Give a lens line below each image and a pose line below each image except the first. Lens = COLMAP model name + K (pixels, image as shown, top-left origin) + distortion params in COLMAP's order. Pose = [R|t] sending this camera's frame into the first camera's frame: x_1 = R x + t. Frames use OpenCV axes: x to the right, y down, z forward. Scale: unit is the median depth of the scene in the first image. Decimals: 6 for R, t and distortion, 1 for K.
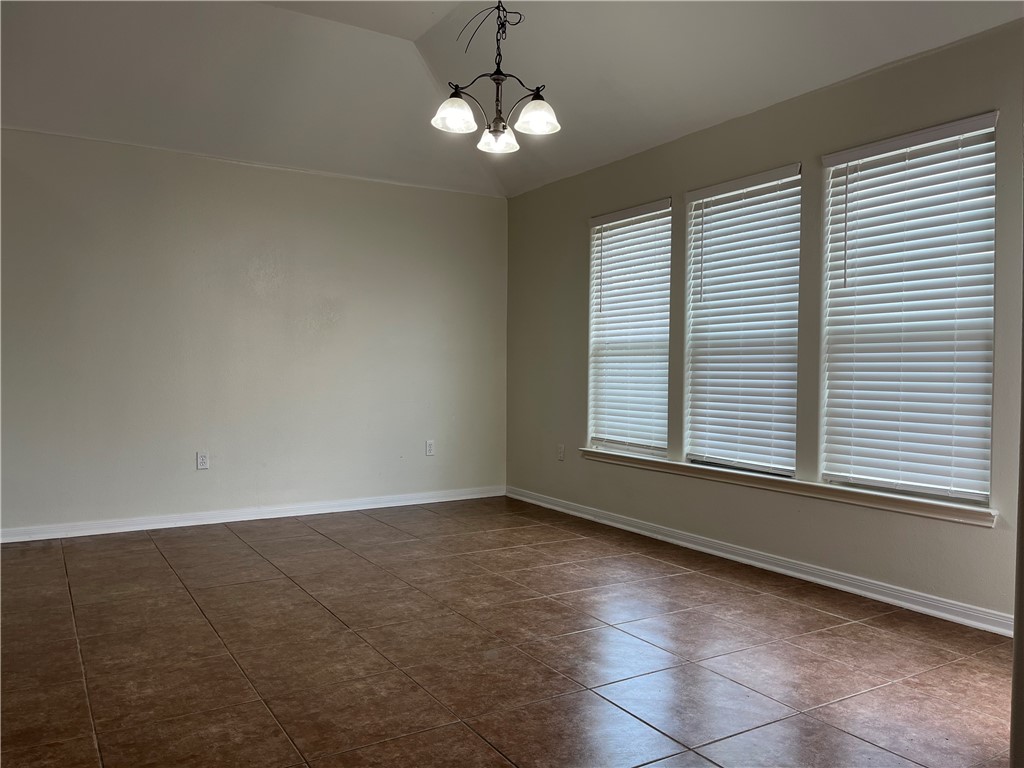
lens RADIAL K [[780.0, 0, 507.2], [0, 780.0, 383.6], [0, 0, 1]] dist [0.042684, -0.055463]
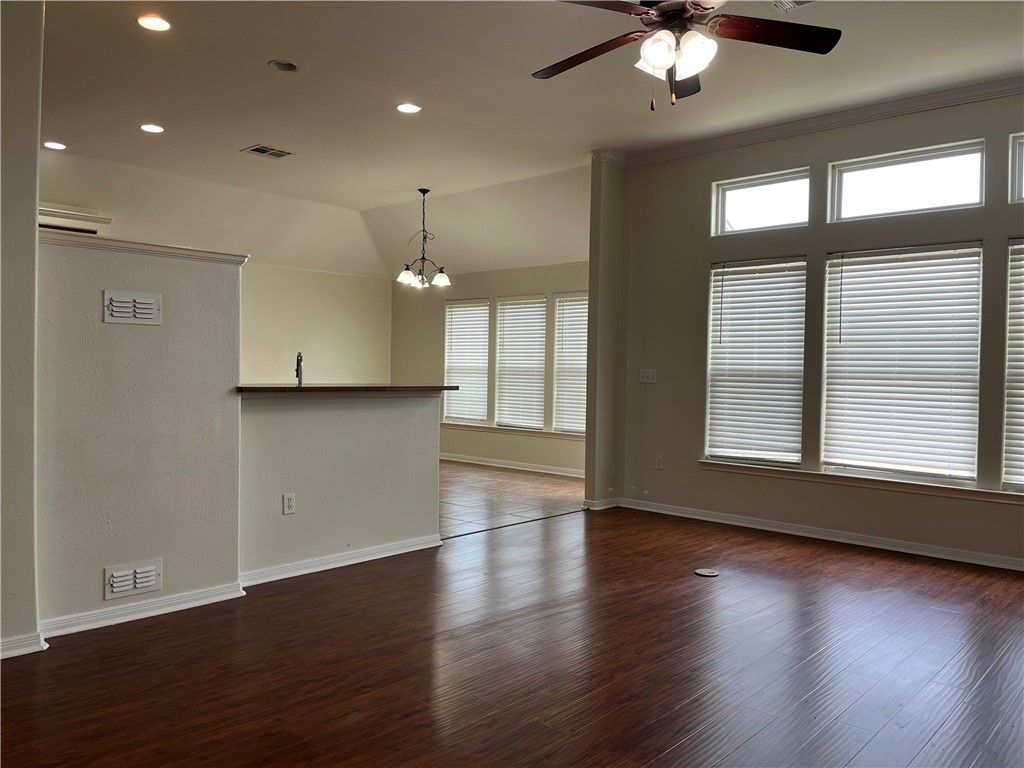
lens RADIAL K [[780.0, 0, 518.2], [0, 780.0, 381.1], [0, 0, 1]] dist [0.042684, -0.055463]
pose [[0.958039, 0.002691, 0.286627, -0.321589], [-0.003581, 0.999990, 0.002579, -0.026182], [-0.286617, -0.003497, 0.958039, -1.046048]]
